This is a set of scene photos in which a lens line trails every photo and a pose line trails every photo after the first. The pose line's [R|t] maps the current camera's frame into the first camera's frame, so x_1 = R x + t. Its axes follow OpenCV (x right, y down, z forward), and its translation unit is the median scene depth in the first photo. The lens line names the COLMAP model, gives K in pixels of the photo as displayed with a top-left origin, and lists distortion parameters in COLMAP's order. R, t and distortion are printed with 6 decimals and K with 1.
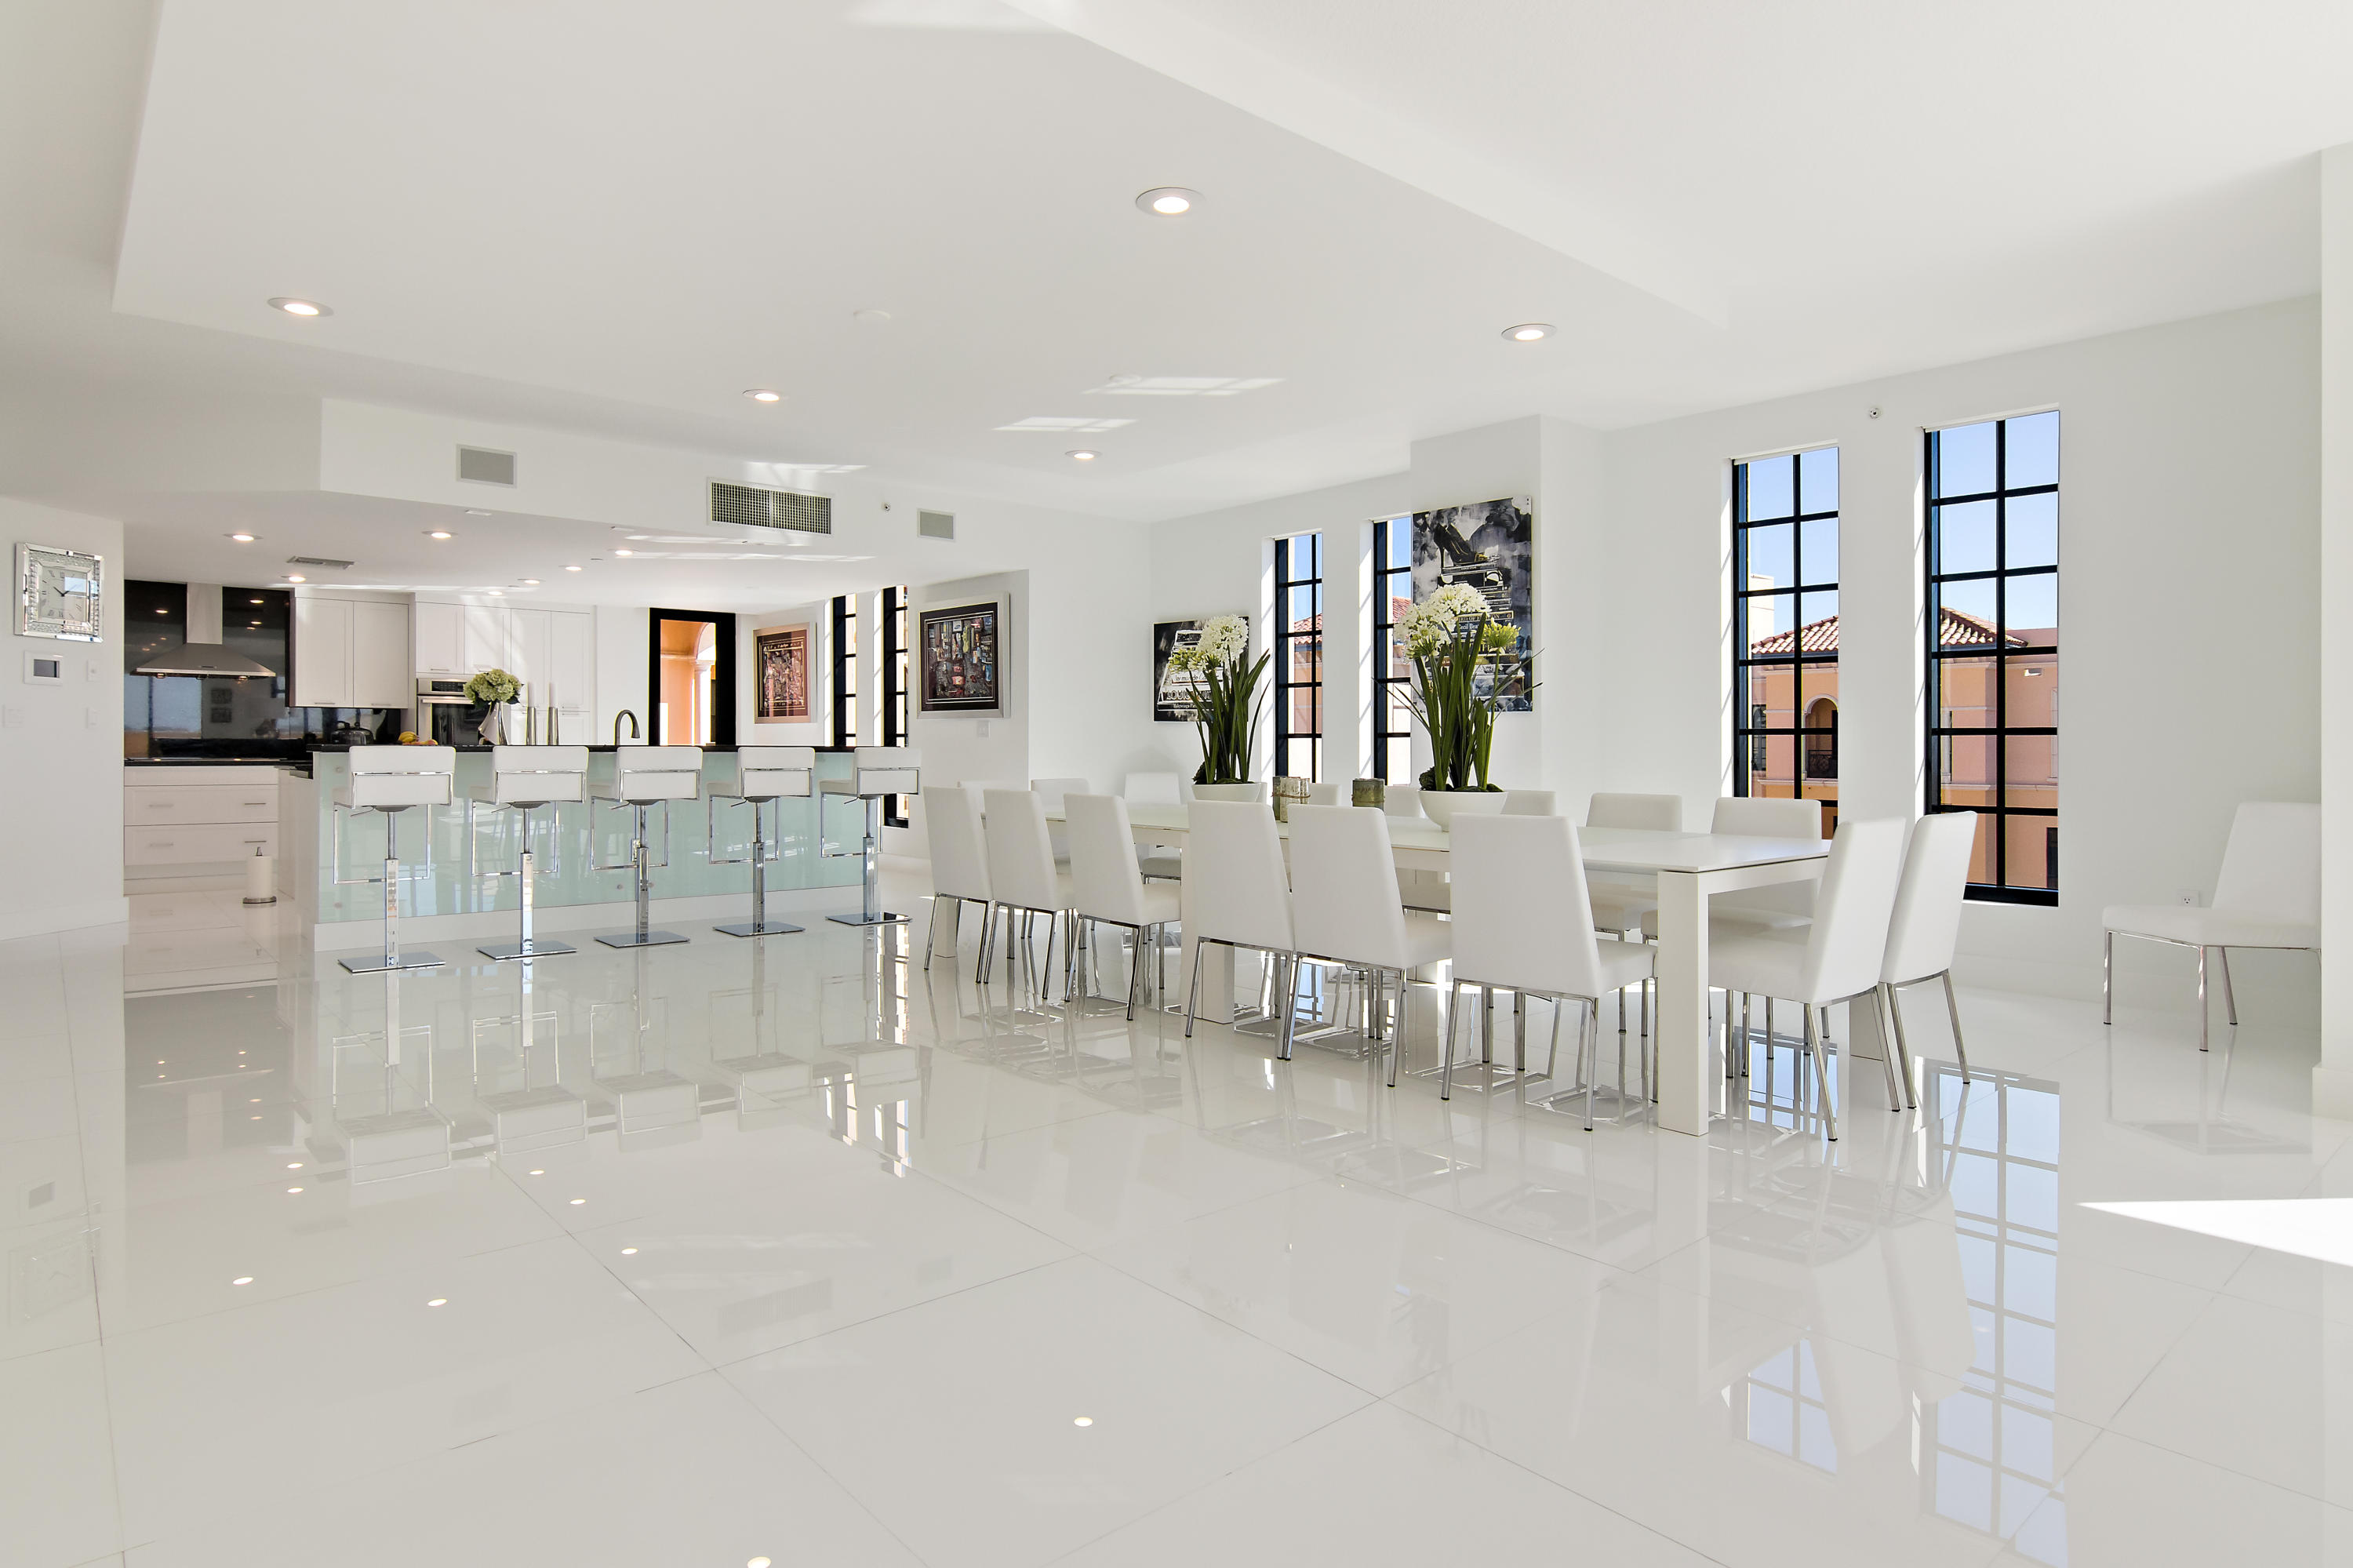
lens RADIAL K [[1275.0, 0, 1164.8], [0, 1275.0, 749.4], [0, 0, 1]] dist [-0.015828, -0.000196]
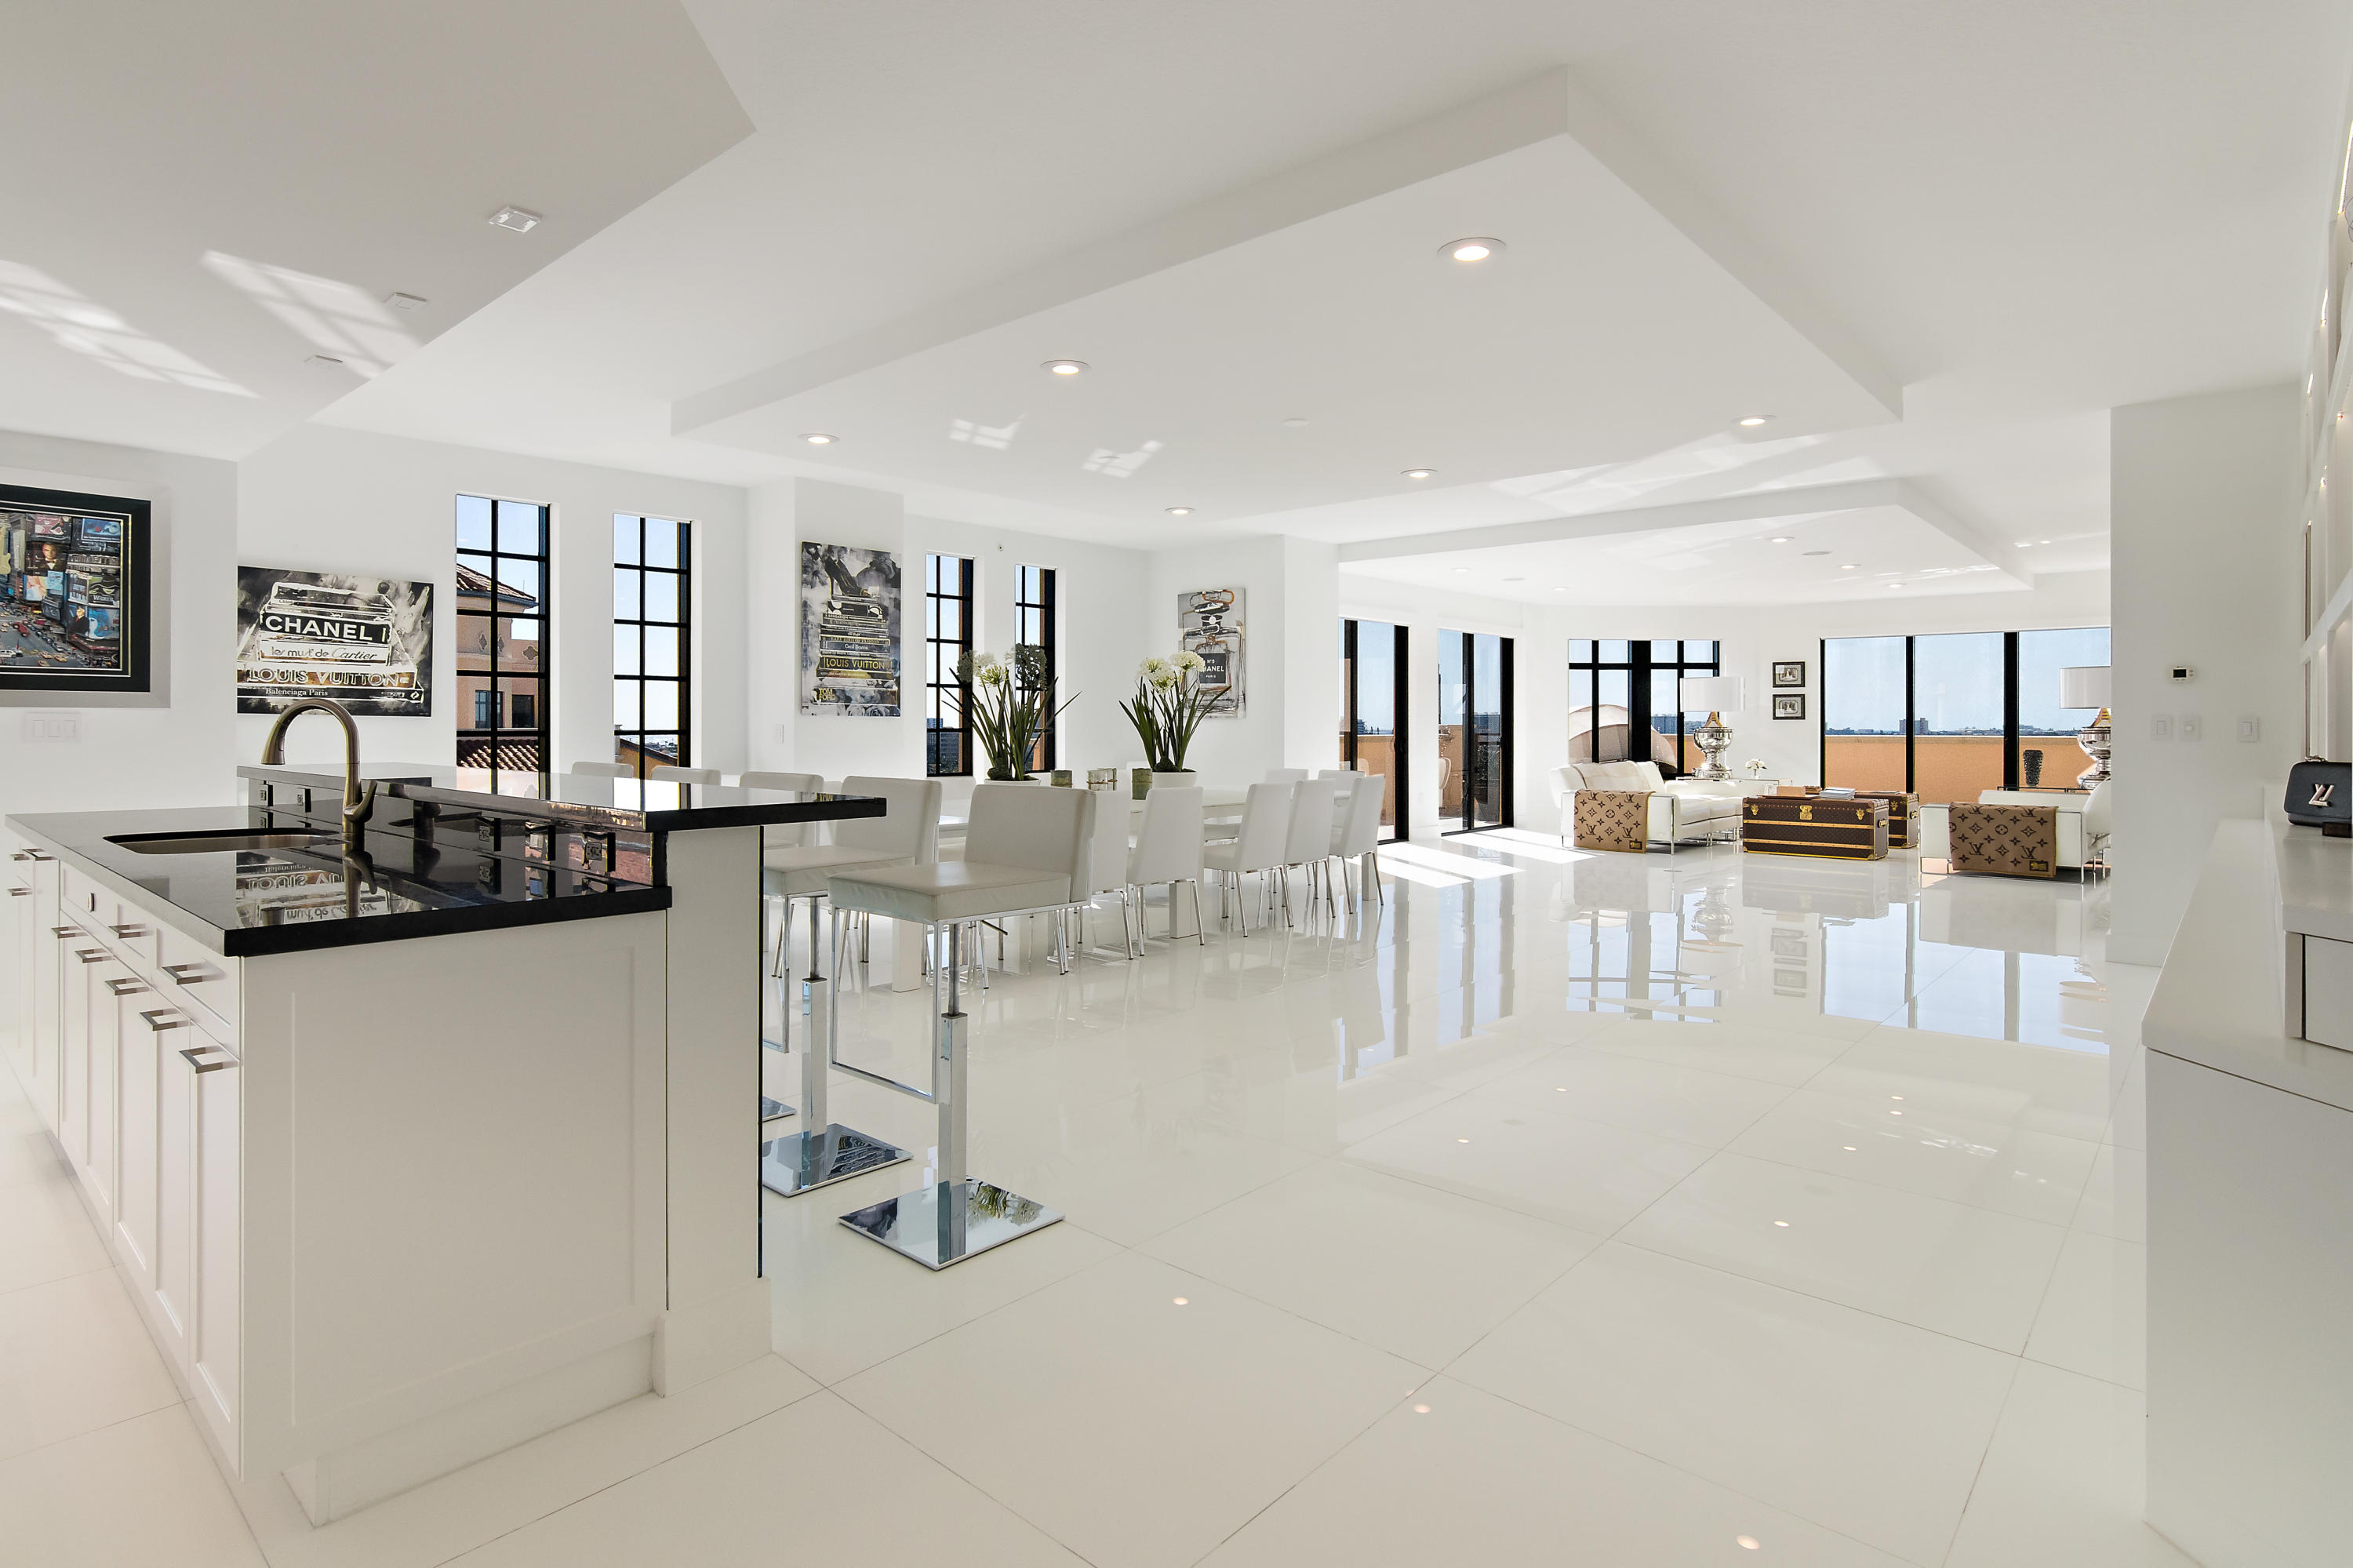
lens RADIAL K [[1205.5, 0, 1164.9], [0, 1205.5, 727.6], [0, 0, 1]] dist [-0.000937, 0.001556]
pose [[-0.110335, -0.007219, 0.993868, -0.894290], [0.000569, 0.999973, 0.007326, -0.024796], [-0.993894, 0.001374, -0.110328, 0.776665]]
